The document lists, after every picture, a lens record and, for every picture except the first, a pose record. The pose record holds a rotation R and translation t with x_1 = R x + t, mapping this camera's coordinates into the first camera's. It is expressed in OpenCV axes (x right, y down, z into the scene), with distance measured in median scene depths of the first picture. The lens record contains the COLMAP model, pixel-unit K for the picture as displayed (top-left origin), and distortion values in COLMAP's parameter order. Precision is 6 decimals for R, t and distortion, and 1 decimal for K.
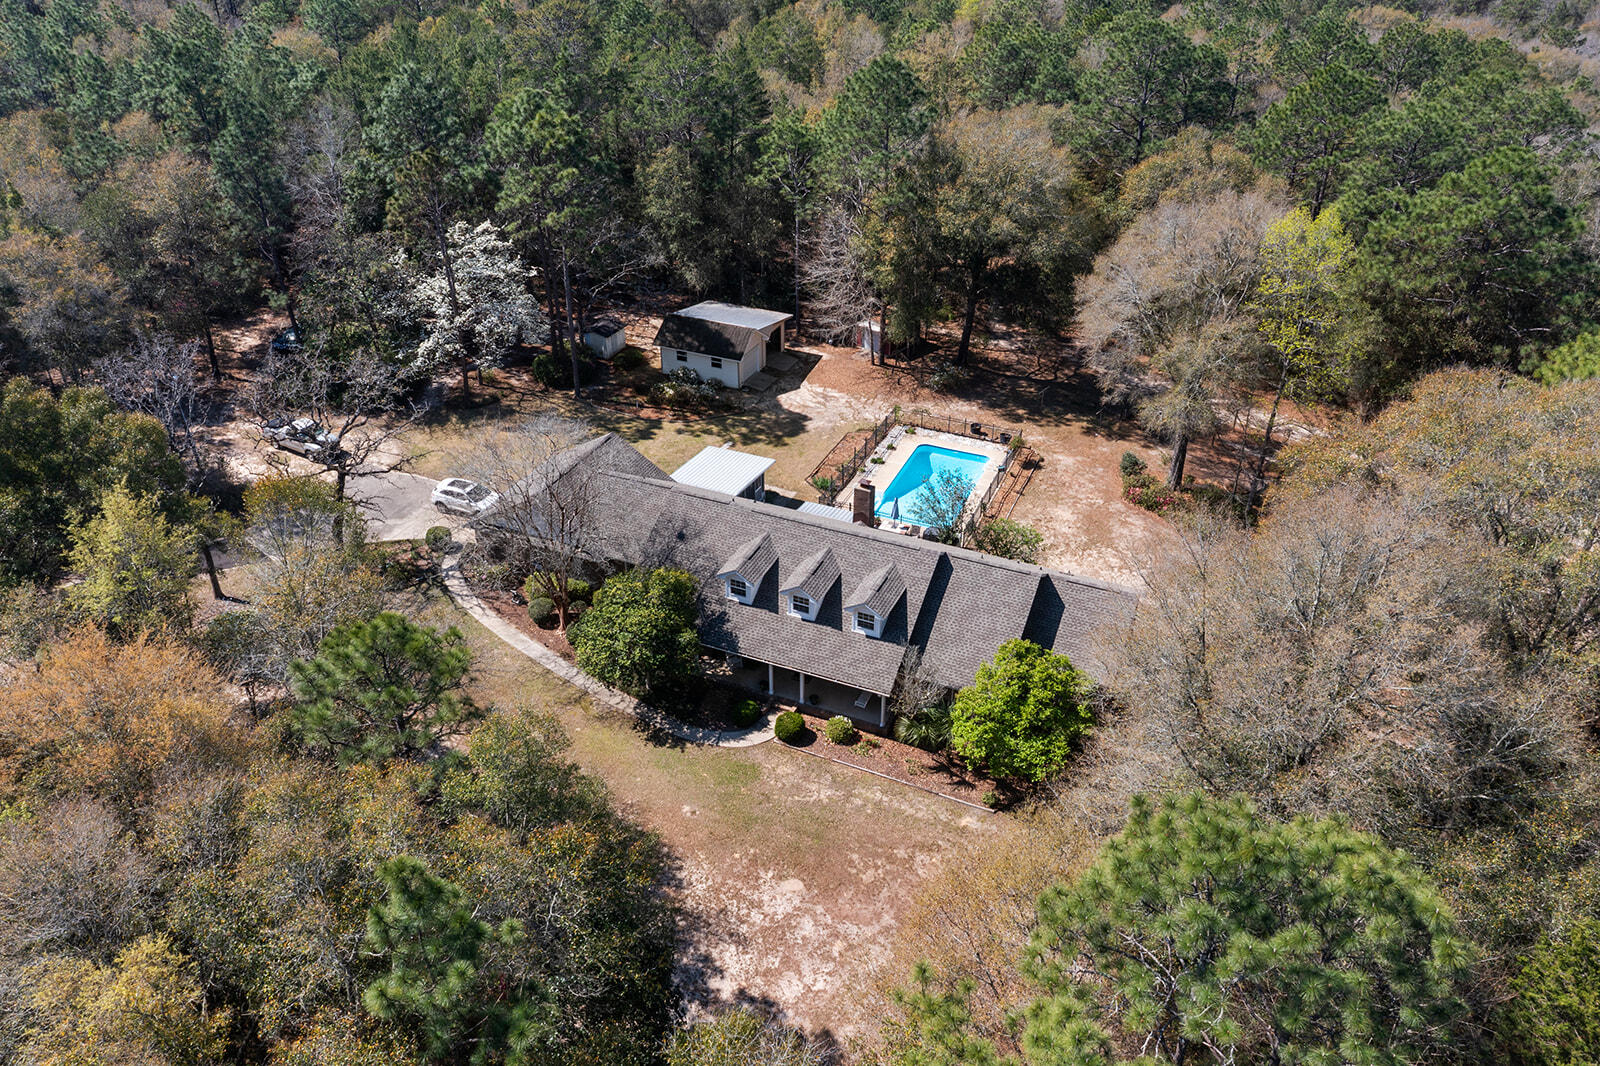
lens RADIAL K [[1289.4, 0, 799.4], [0, 1289.4, 535.9], [0, 0, 1]] dist [-0.008418, -0.001742]
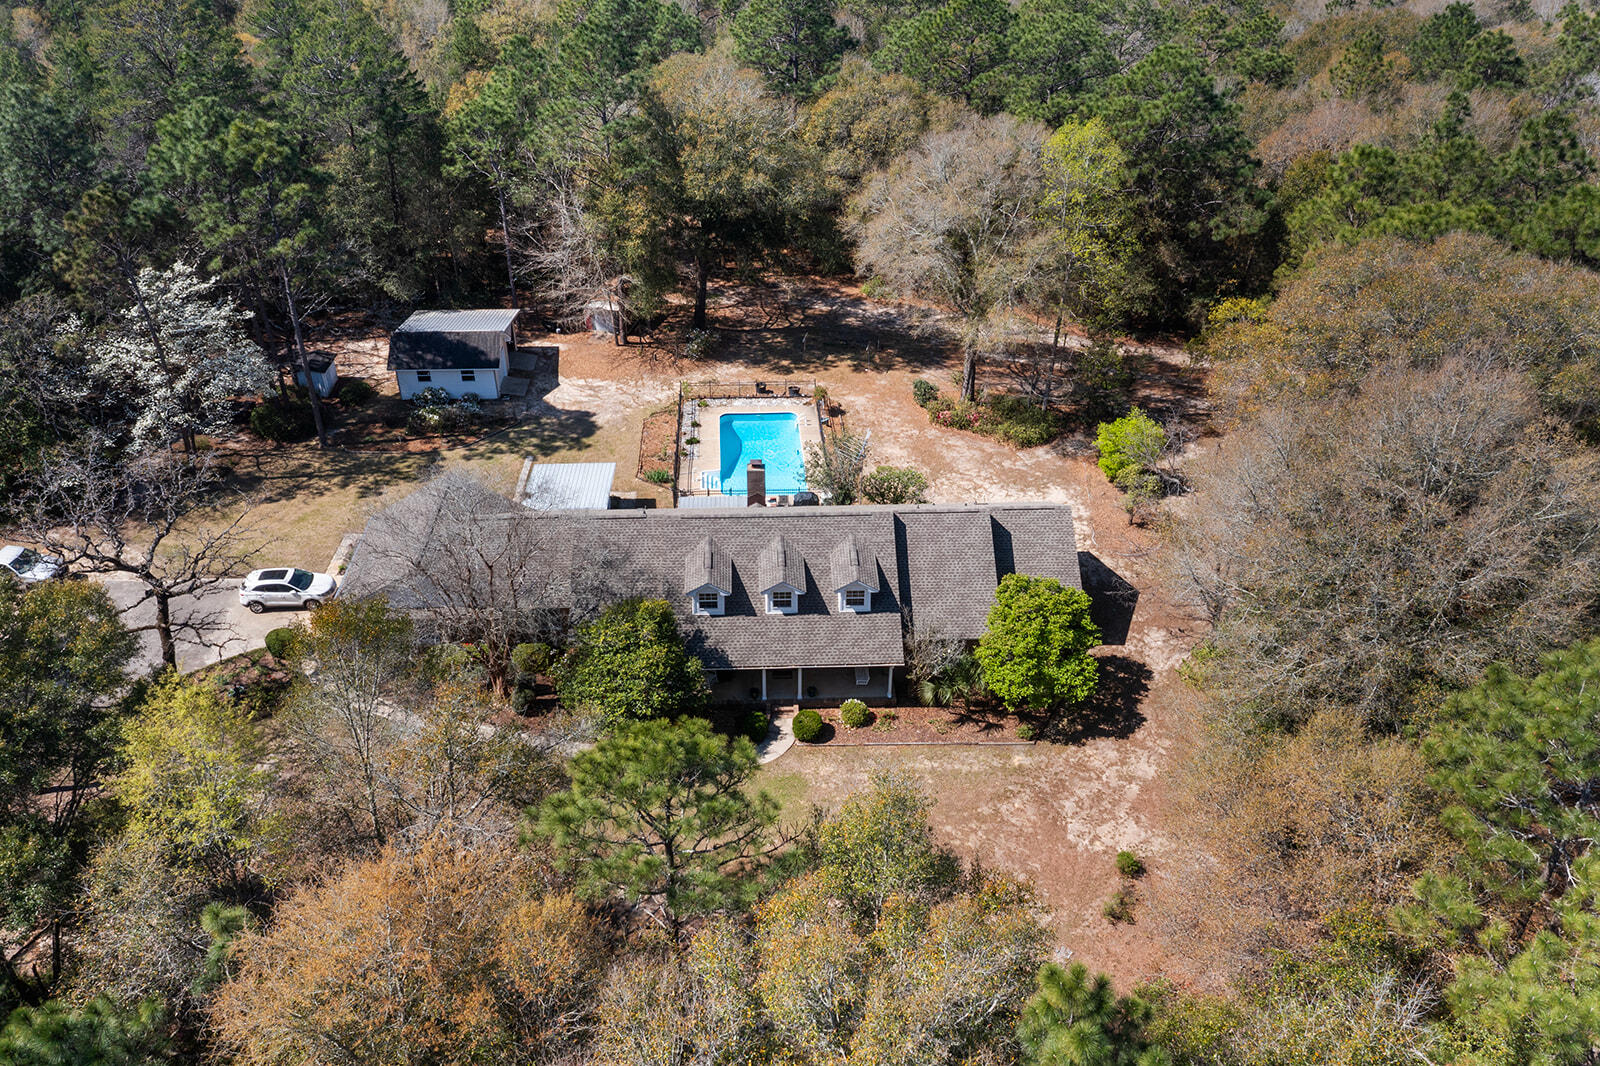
lens RADIAL K [[1290.1, 0, 799.9], [0, 1290.1, 530.0], [0, 0, 1]] dist [-0.000747, 0.003757]
pose [[0.892714, -0.243622, 0.379090, -0.243325], [0.231513, 0.969701, 0.077992, -0.049395], [-0.386604, 0.018140, 0.922067, 0.082024]]
